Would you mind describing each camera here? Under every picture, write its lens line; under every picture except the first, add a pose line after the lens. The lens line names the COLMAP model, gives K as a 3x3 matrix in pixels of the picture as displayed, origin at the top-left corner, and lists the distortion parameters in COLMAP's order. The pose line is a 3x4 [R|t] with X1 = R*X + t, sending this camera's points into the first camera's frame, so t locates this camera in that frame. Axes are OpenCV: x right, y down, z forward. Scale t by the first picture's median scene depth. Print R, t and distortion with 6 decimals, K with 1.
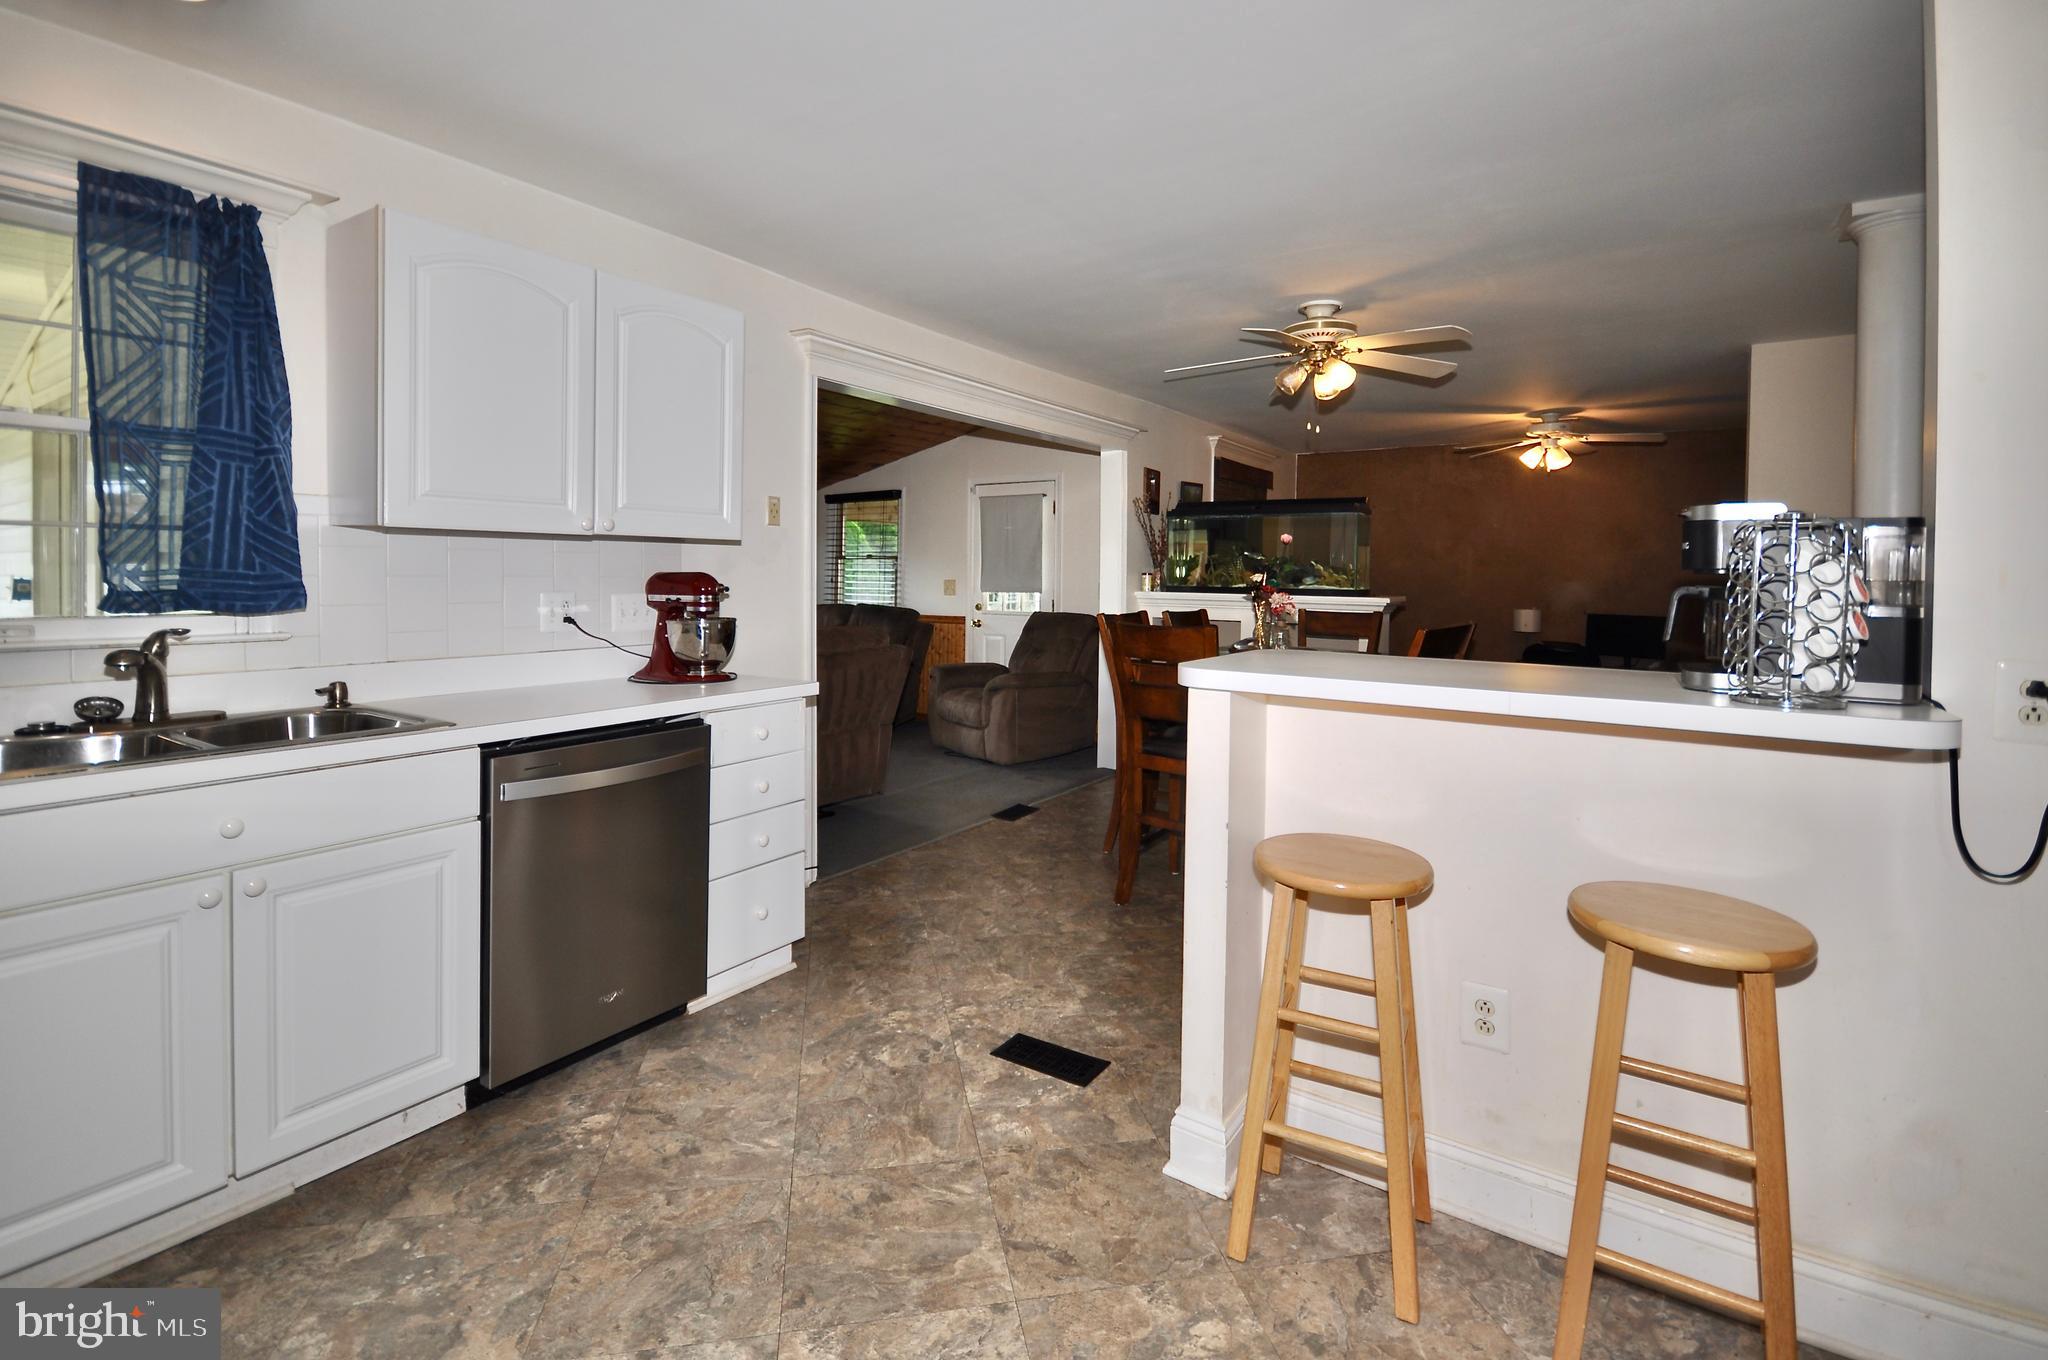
lens RADIAL K [[922.6, 0, 1031.4], [0, 922.6, 582.7], [0, 0, 1]] dist [-0.001650, -0.000283]
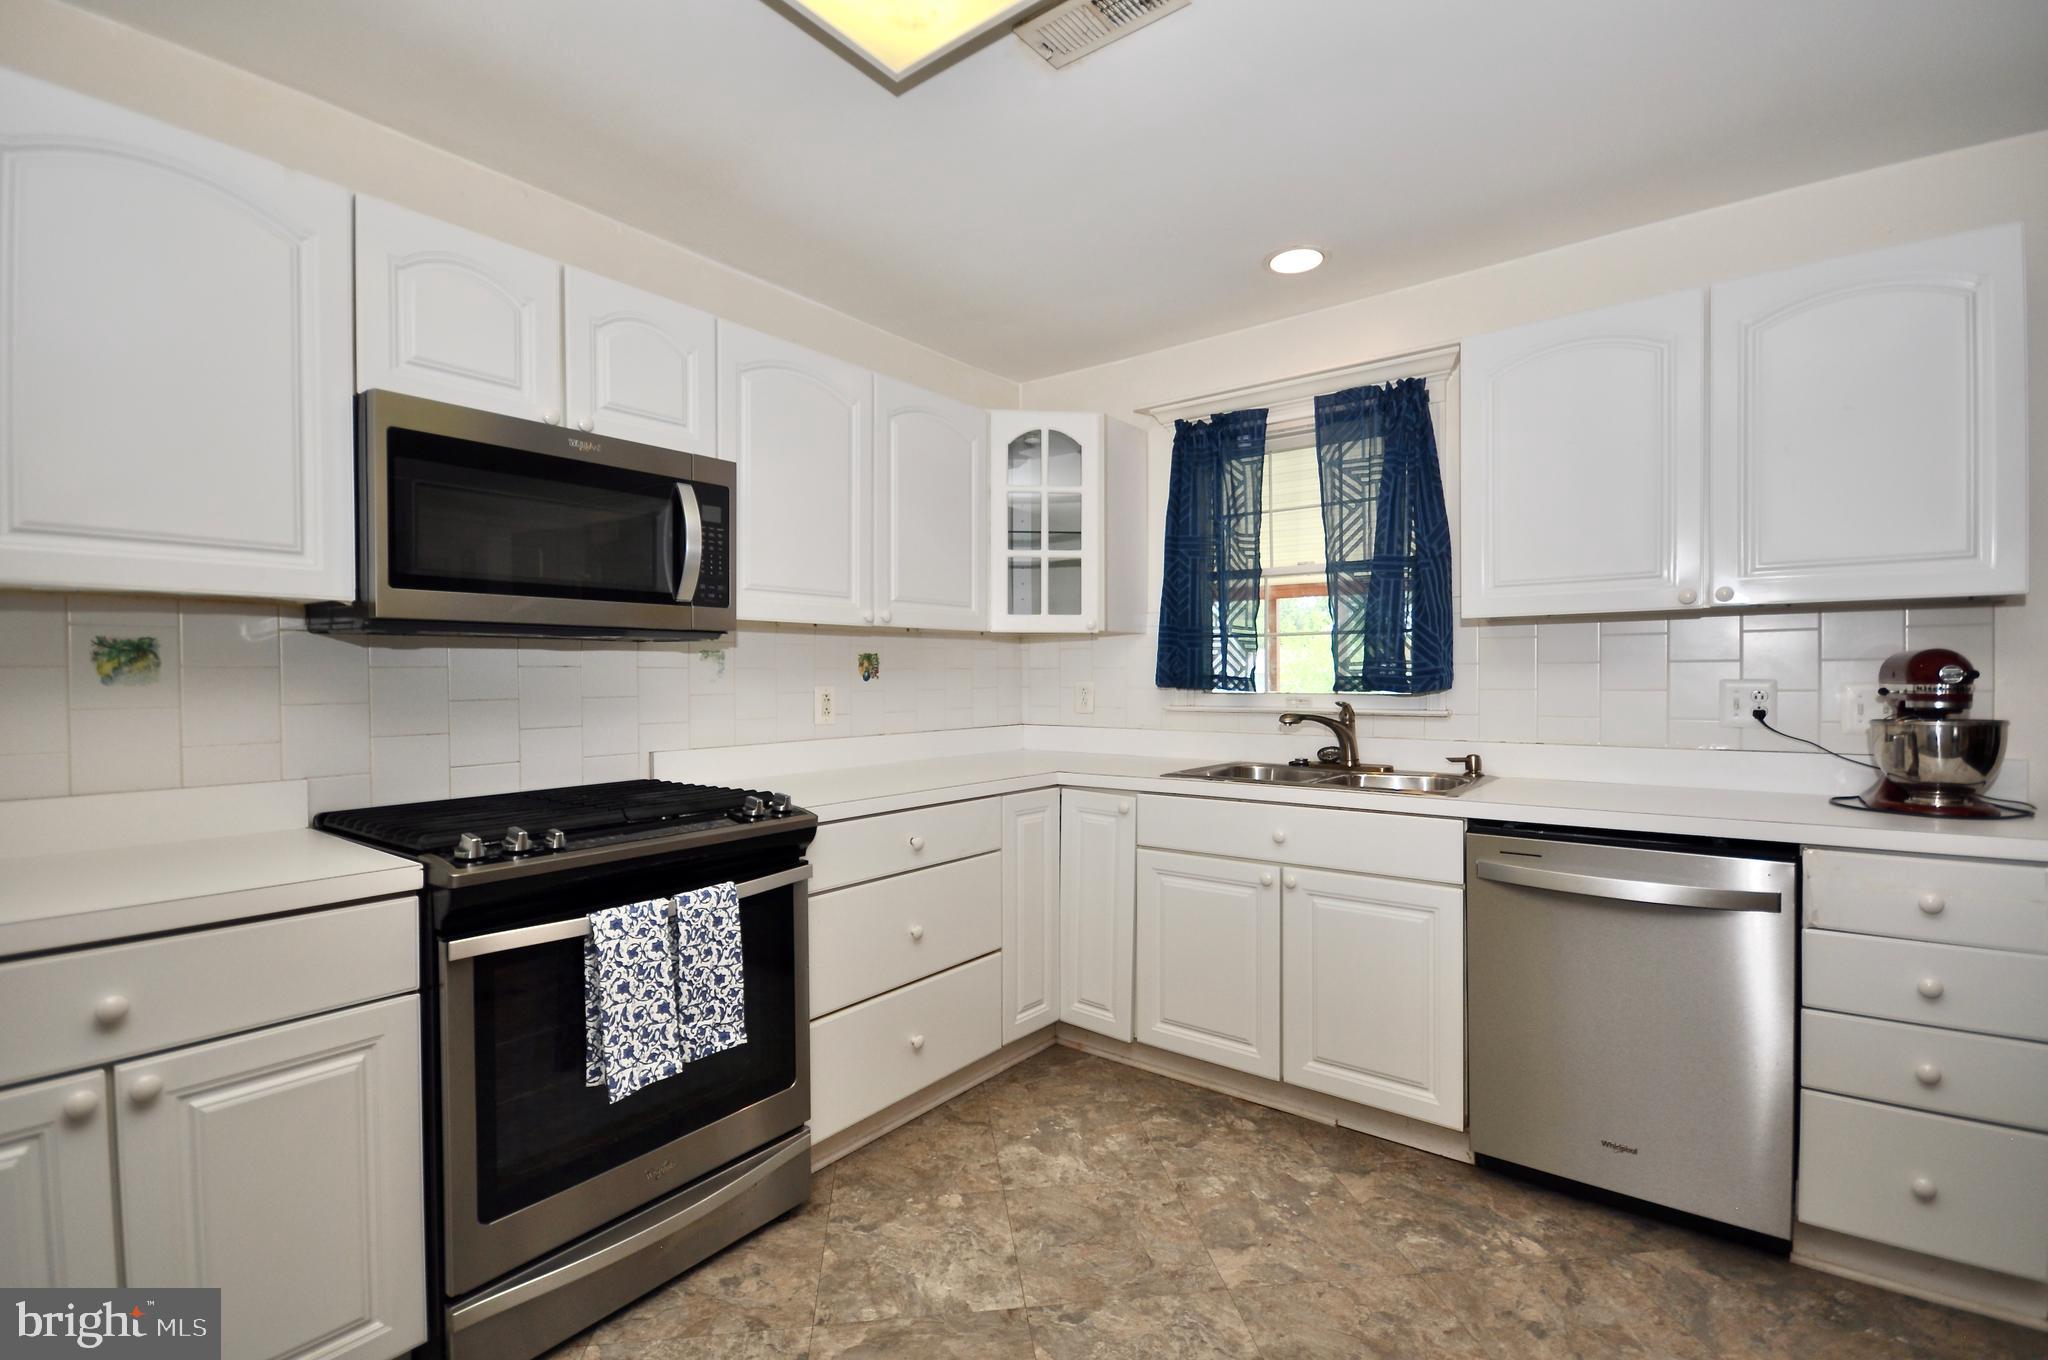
lens RADIAL K [[927.7, 0, 1023.0], [0, 927.7, 689.3], [0, 0, 1]] dist [-0.001194, -0.000395]
pose [[-0.078640, -0.000463, -0.996903, 0.535175], [-0.006308, 0.999980, 0.000034, 0.033081], [0.996883, 0.006291, -0.078641, 0.616265]]
